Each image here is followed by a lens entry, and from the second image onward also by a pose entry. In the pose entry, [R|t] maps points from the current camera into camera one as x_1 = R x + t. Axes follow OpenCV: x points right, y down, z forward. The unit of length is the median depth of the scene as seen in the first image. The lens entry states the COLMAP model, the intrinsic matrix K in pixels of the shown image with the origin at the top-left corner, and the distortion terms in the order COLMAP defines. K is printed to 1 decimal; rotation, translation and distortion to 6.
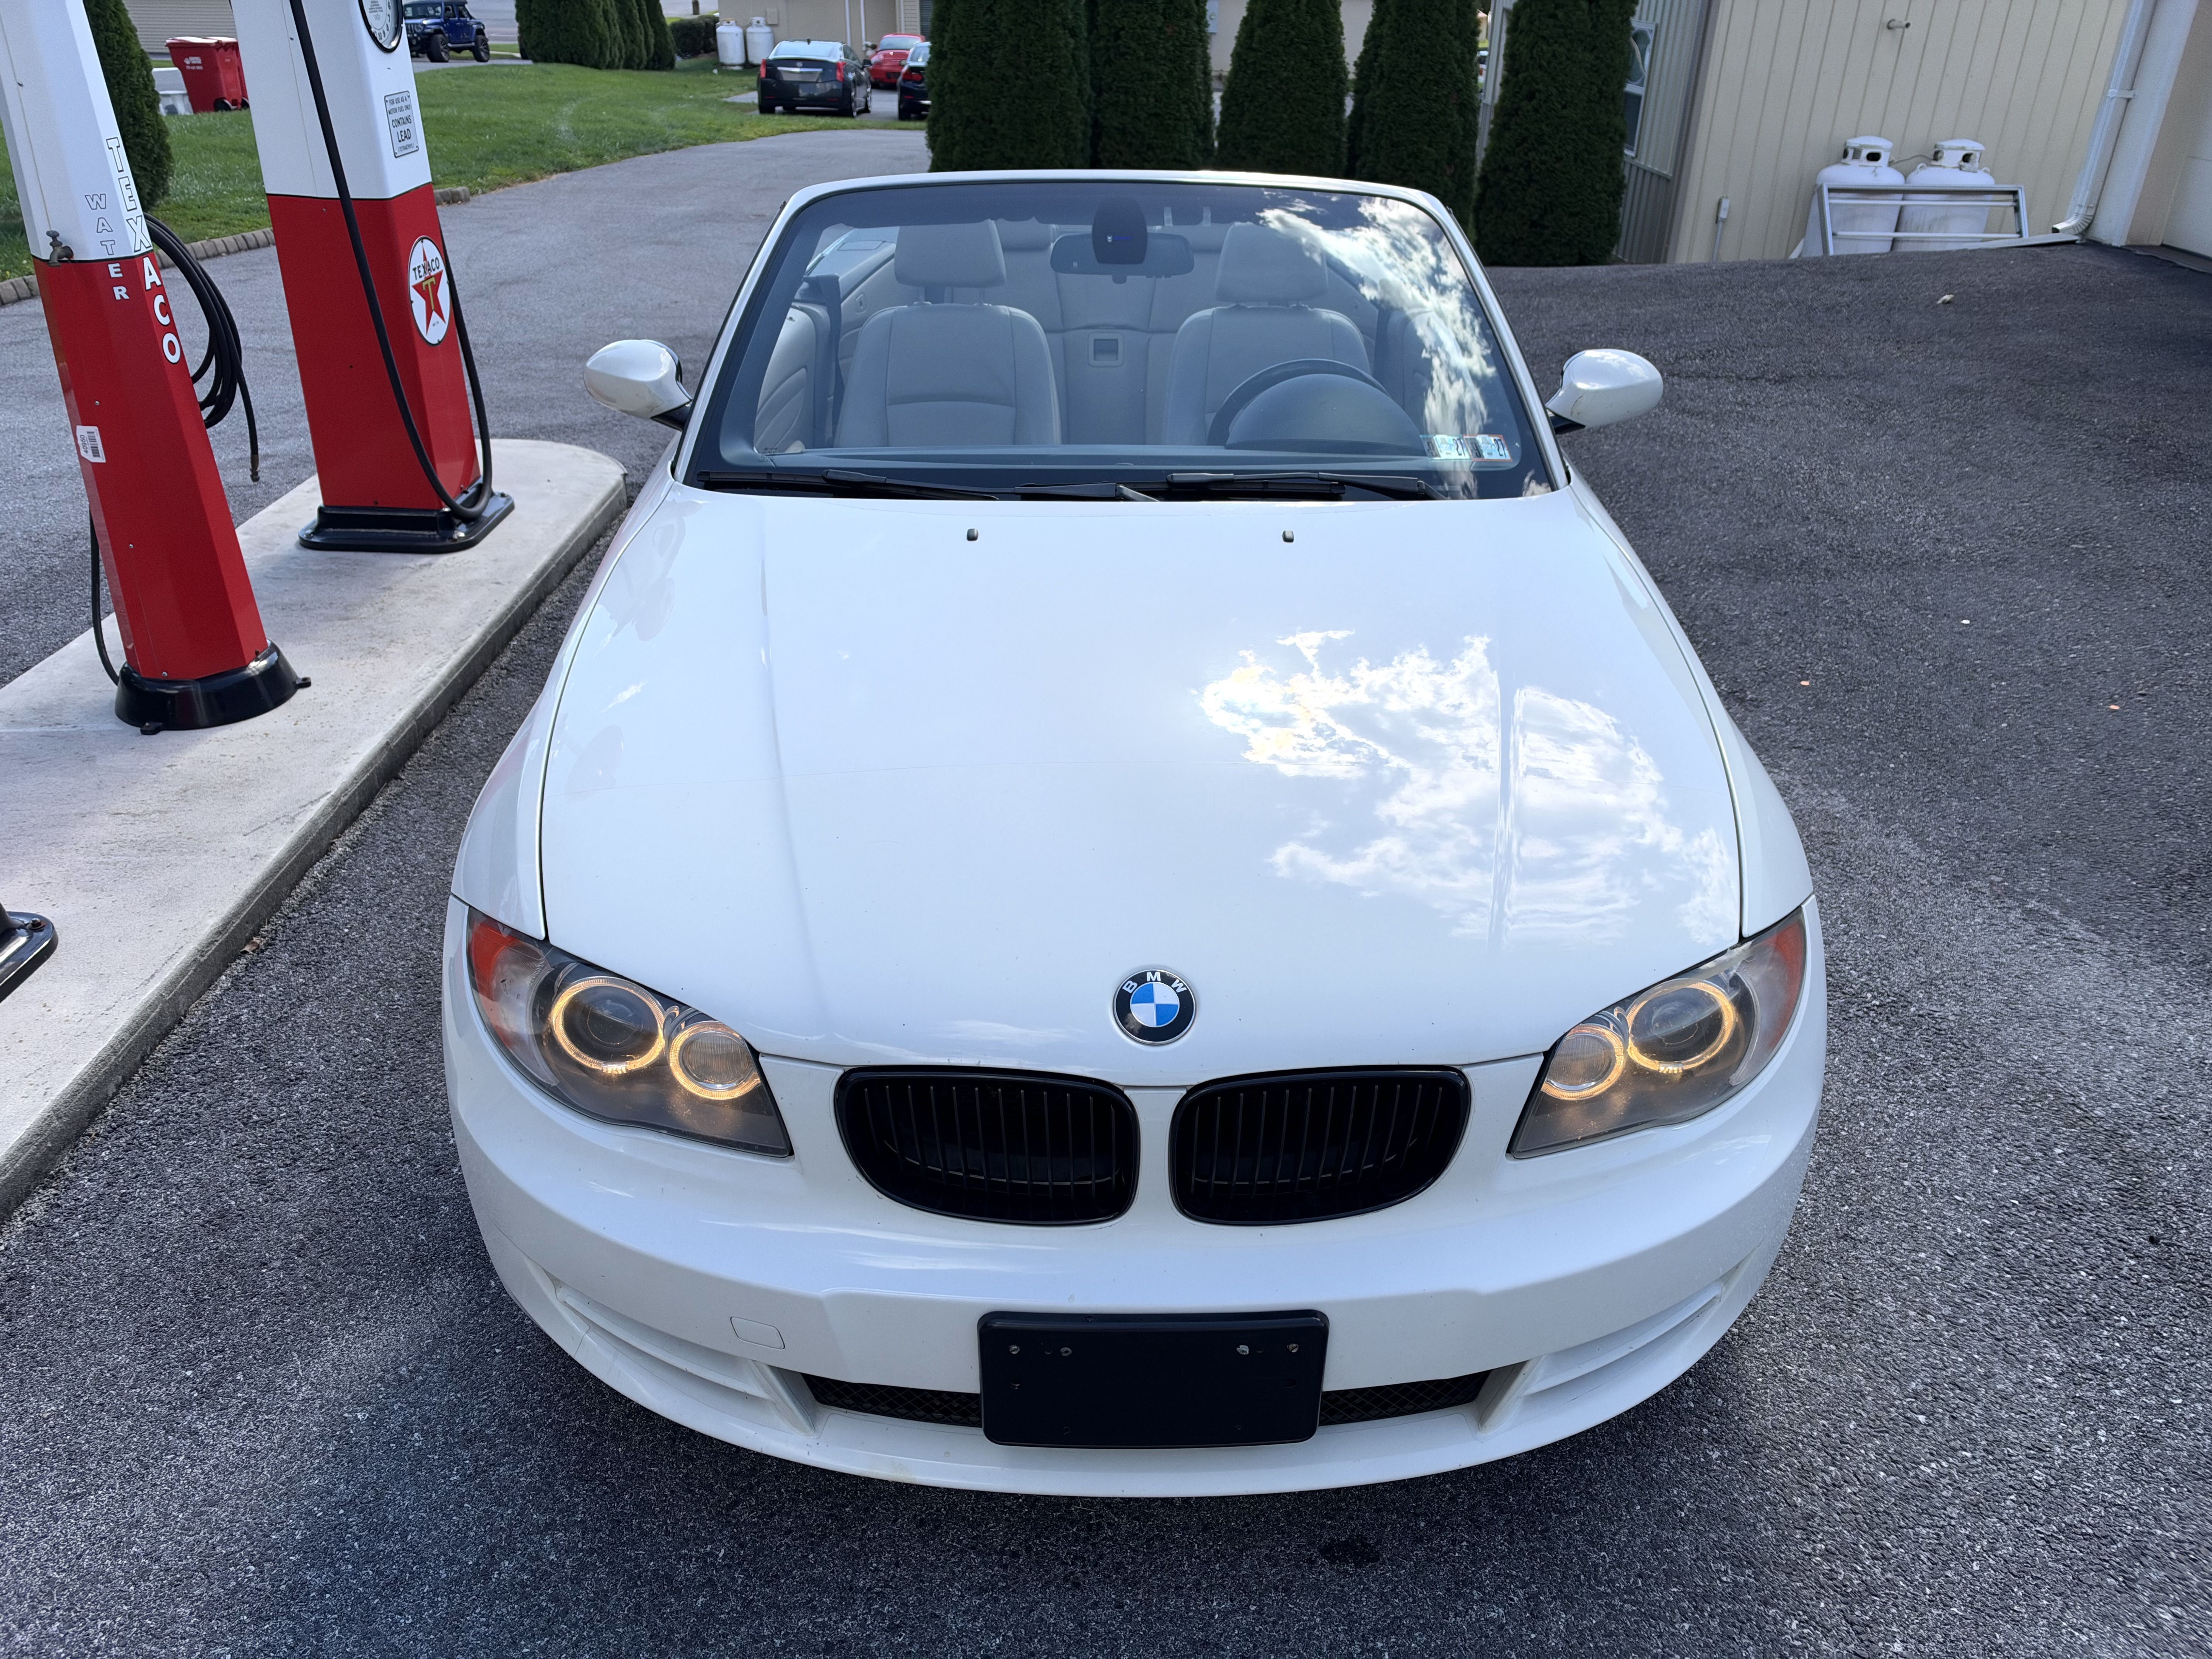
lens RADIAL K [[1613.4, 0, 1118.5], [0, 1613.4, 834.0], [0, 0, 1]] dist [-0.036856, 0.023168]
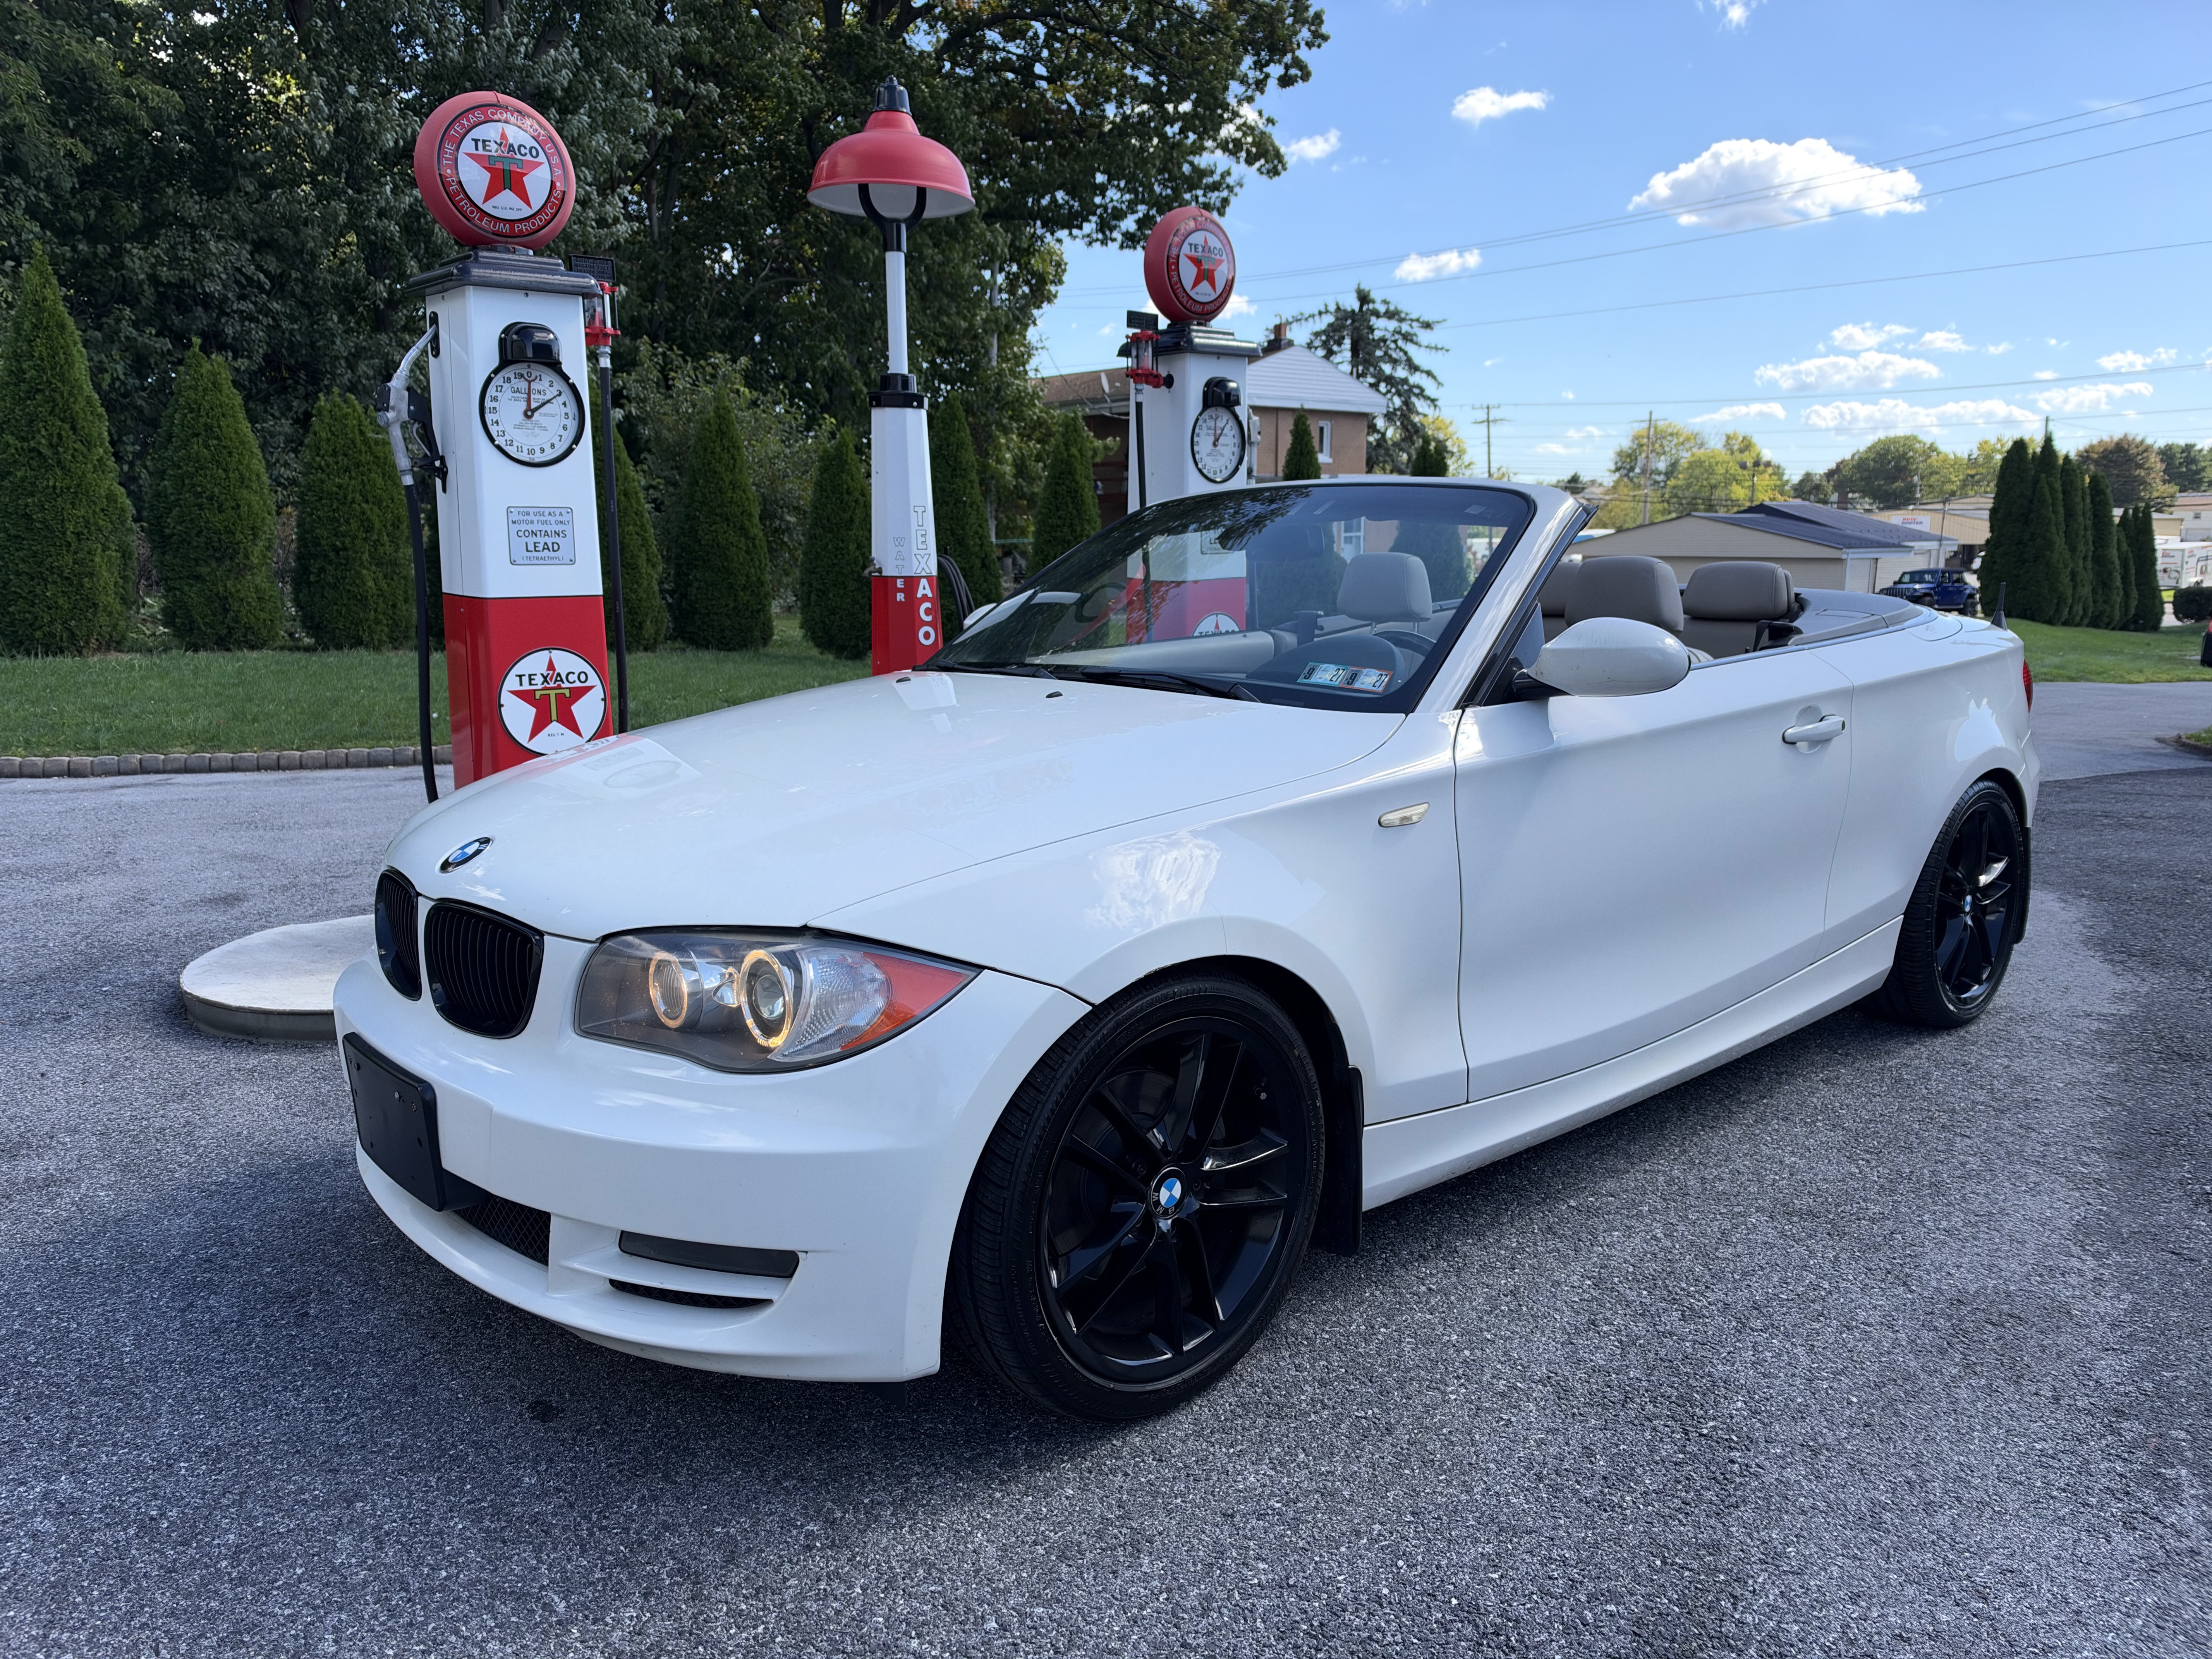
lens RADIAL K [[1613.4, 0, 1119.4], [0, 1613.4, 825.7], [0, 0, 1]] dist [-0.036856, 0.023168]
pose [[0.650333, 0.109723, -0.751684, 1.039765], [-0.347563, 0.922847, -0.165993, 0.080670], [0.675476, 0.369208, 0.638293, 0.305829]]
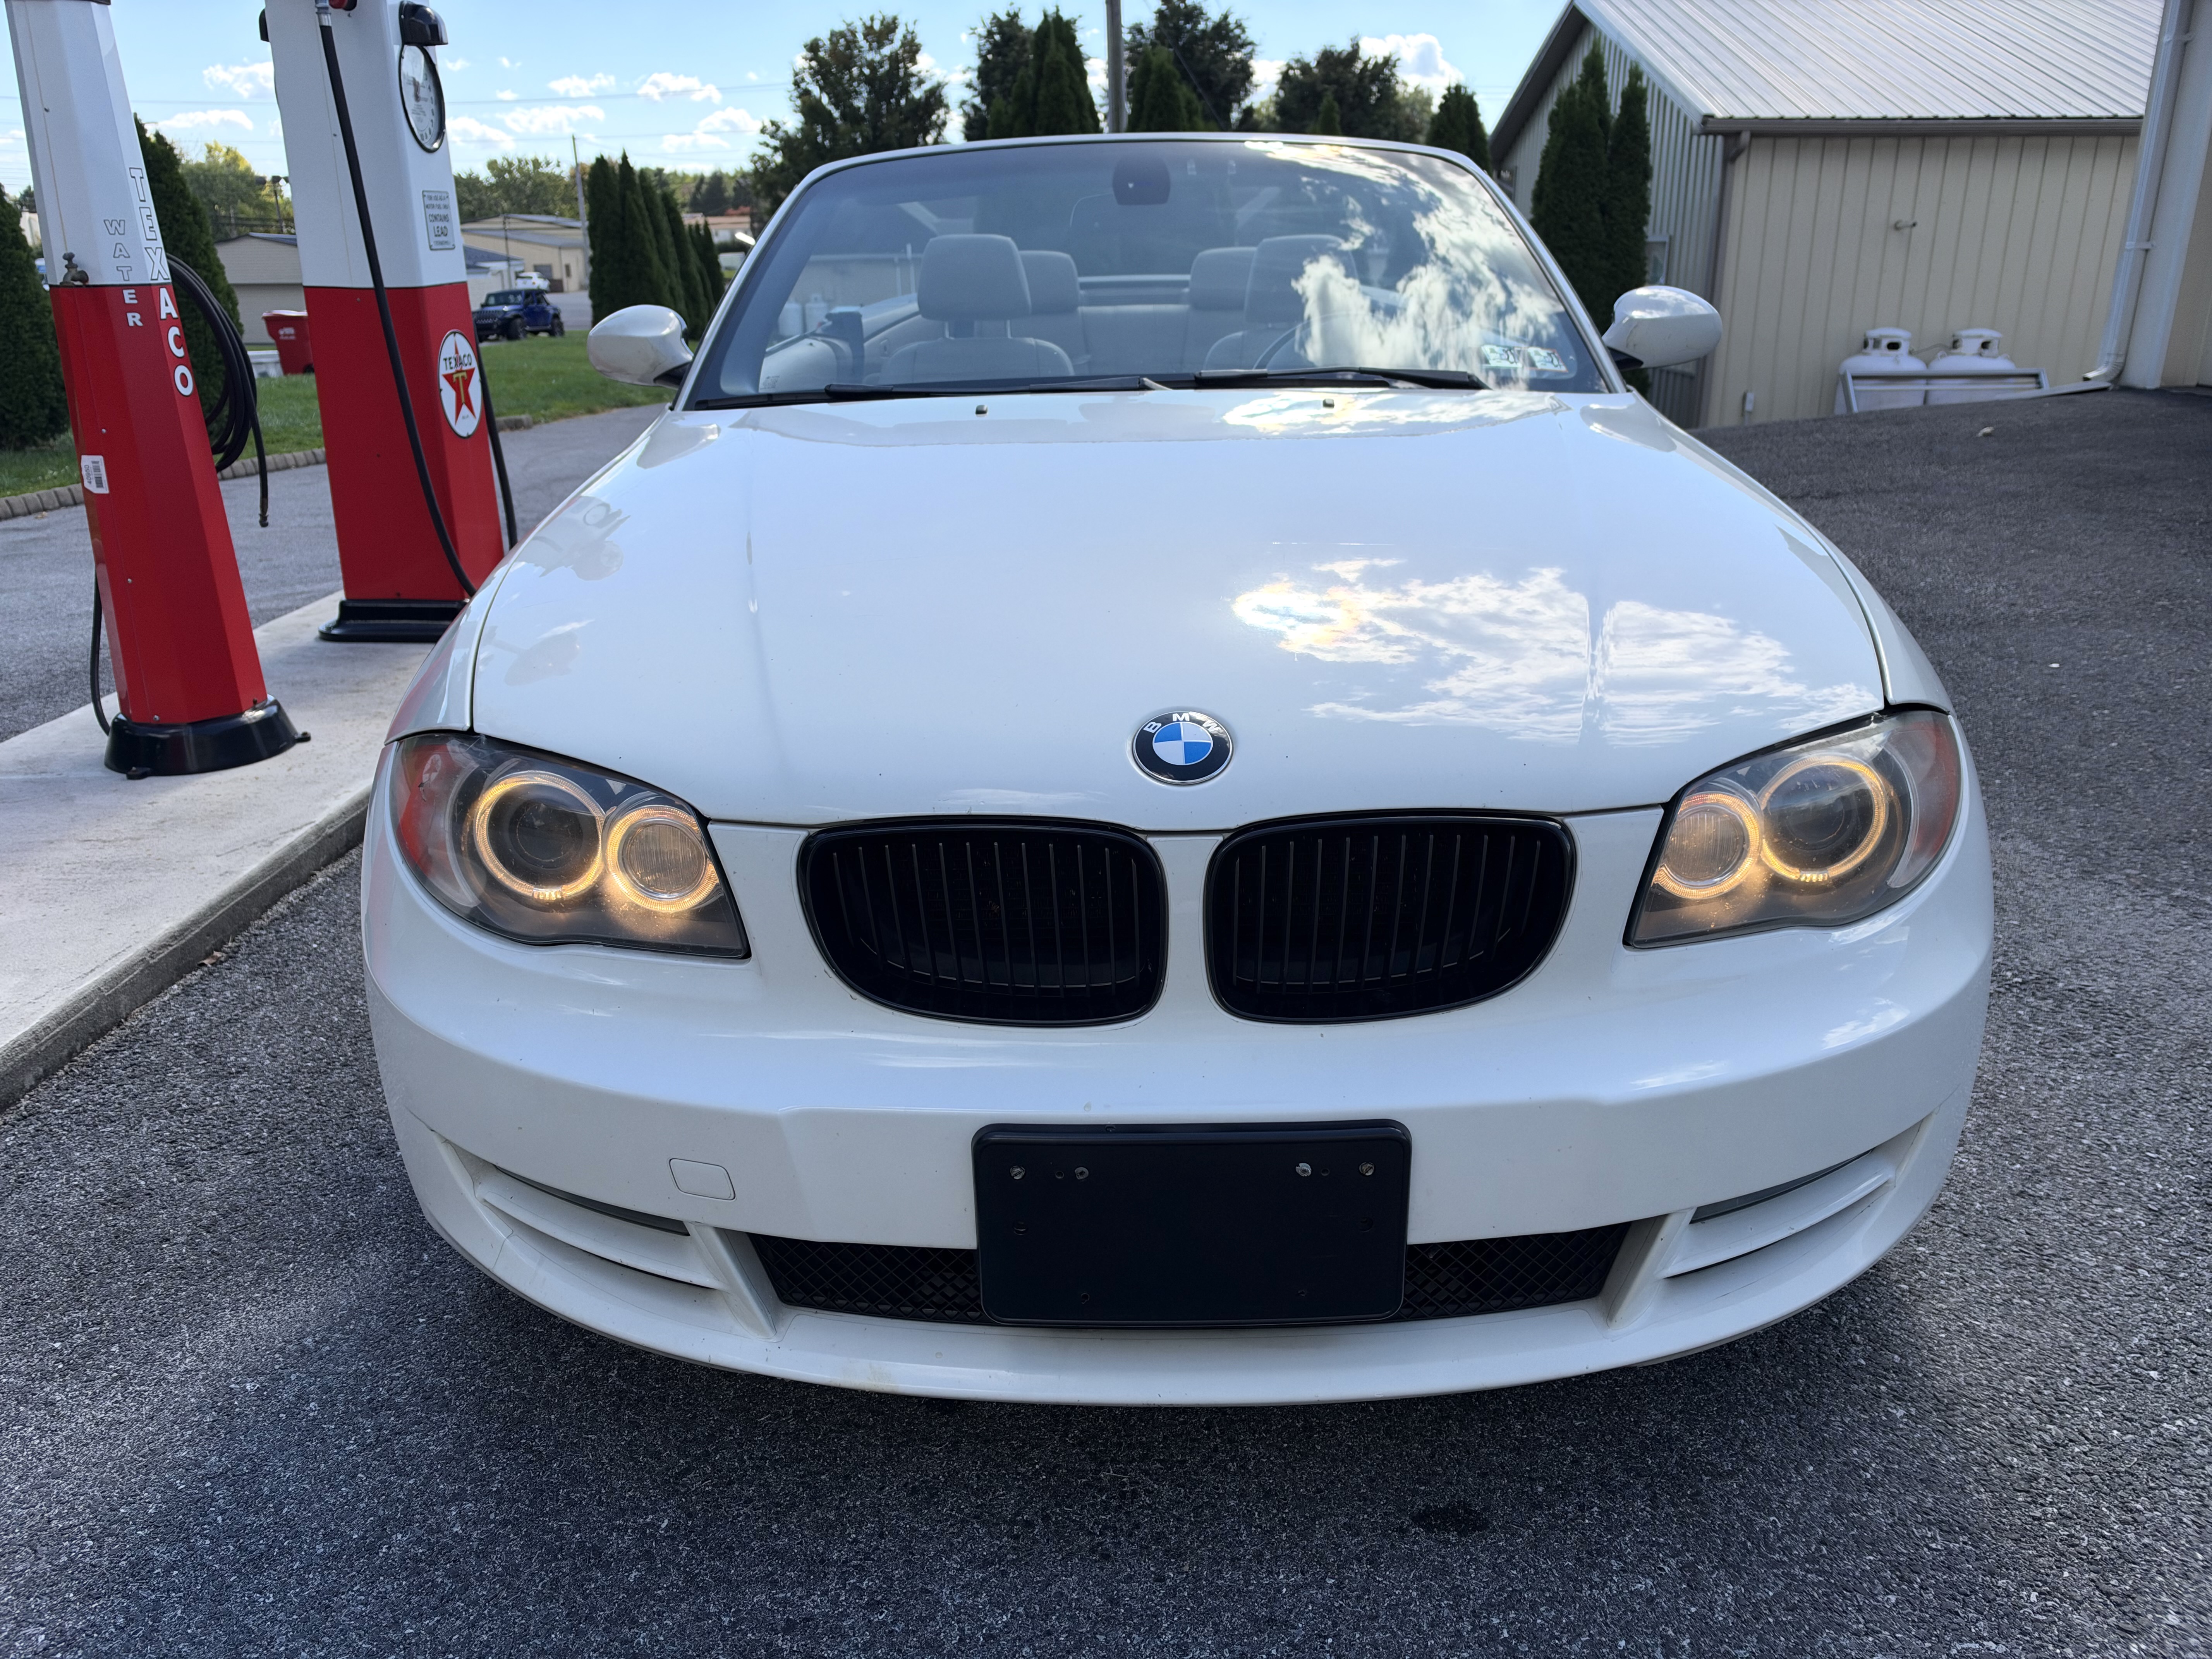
lens RADIAL K [[1613.4, 0, 1117.8], [0, 1613.4, 828.7], [0, 0, 1]] dist [-0.036856, 0.023168]
pose [[0.999354, -0.020271, -0.029684, 0.008457], [0.015475, 0.987993, -0.153723, 0.189583], [0.032444, 0.153164, 0.987668, 0.131279]]
